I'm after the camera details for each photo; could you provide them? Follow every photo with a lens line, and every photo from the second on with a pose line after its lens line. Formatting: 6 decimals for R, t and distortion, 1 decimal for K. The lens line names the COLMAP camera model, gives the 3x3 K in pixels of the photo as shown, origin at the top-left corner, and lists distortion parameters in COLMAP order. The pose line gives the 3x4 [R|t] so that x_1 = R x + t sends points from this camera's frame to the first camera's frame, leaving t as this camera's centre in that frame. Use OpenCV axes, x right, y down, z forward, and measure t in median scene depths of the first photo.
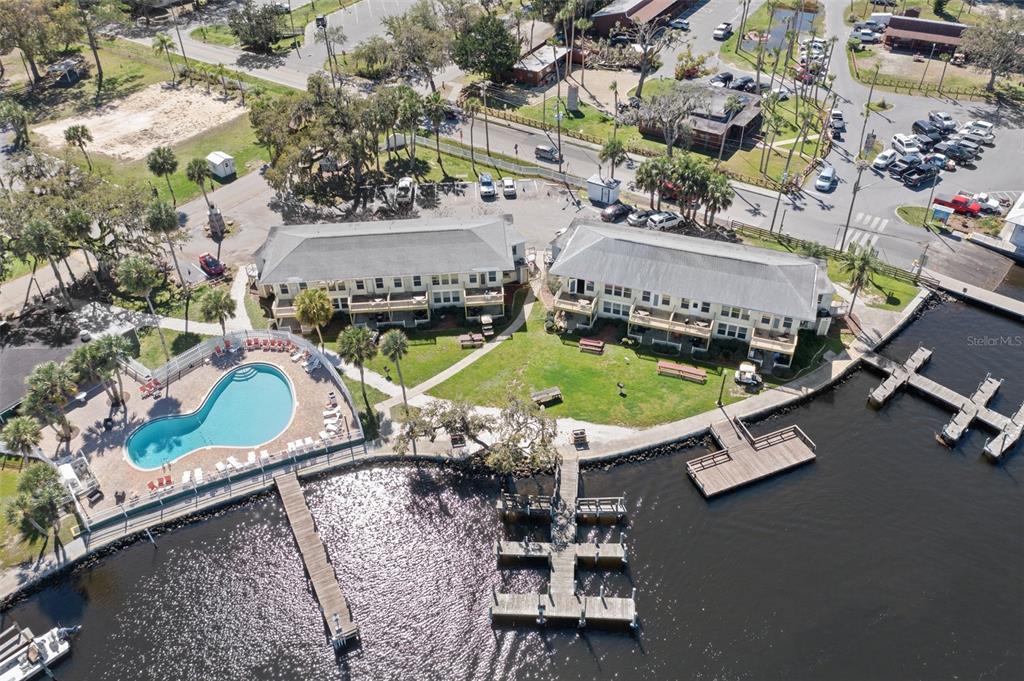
lens RADIAL K [[804.5, 0, 512.0], [0, 804.5, 340.5], [0, 0, 1]] dist [-0.005515, -0.001643]
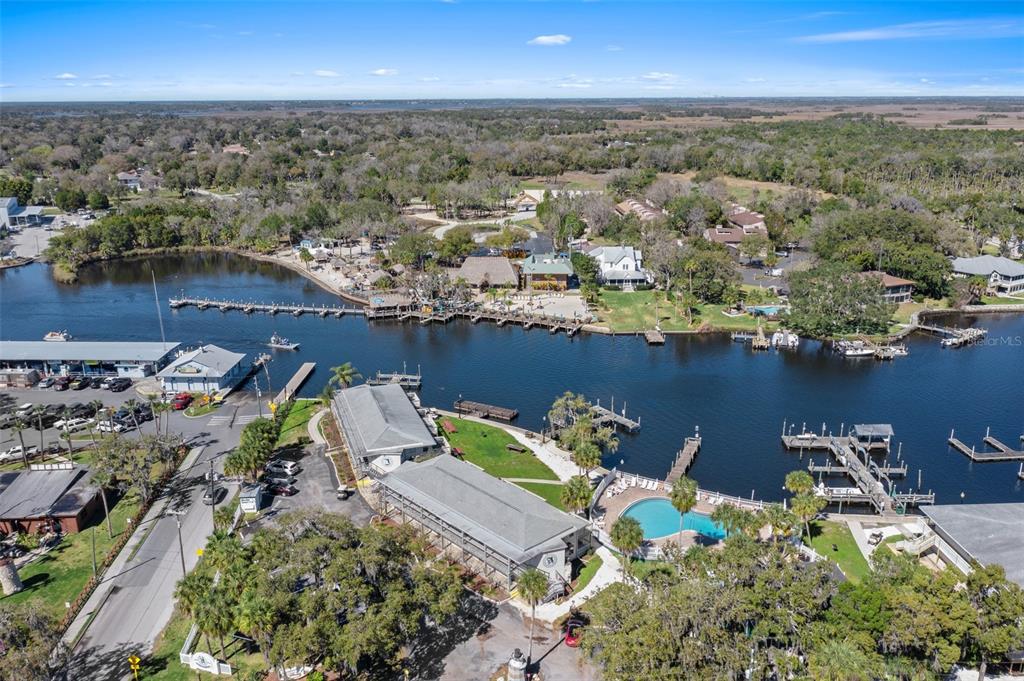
lens RADIAL K [[804.5, 0, 512.0], [0, 804.5, 340.5], [0, 0, 1]] dist [-0.005515, -0.001643]
pose [[-0.627411, -0.206343, 0.750852, -1.146504], [0.504912, 0.626270, 0.594011, -1.052331], [-0.592806, 0.751803, -0.288743, 1.319641]]
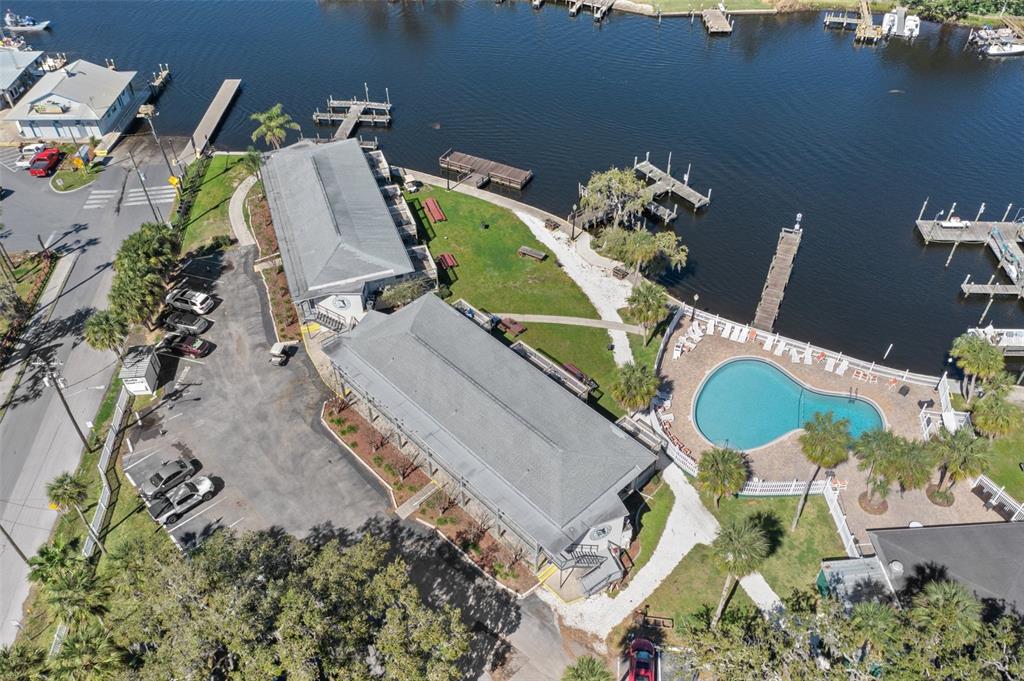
lens RADIAL K [[804.5, 0, 512.0], [0, 804.5, 340.5], [0, 0, 1]] dist [-0.005515, -0.001643]
pose [[-0.636483, -0.509286, 0.579239, -0.654692], [0.506208, 0.290792, 0.811907, -0.824078], [-0.581931, 0.809980, 0.072720, 1.038519]]
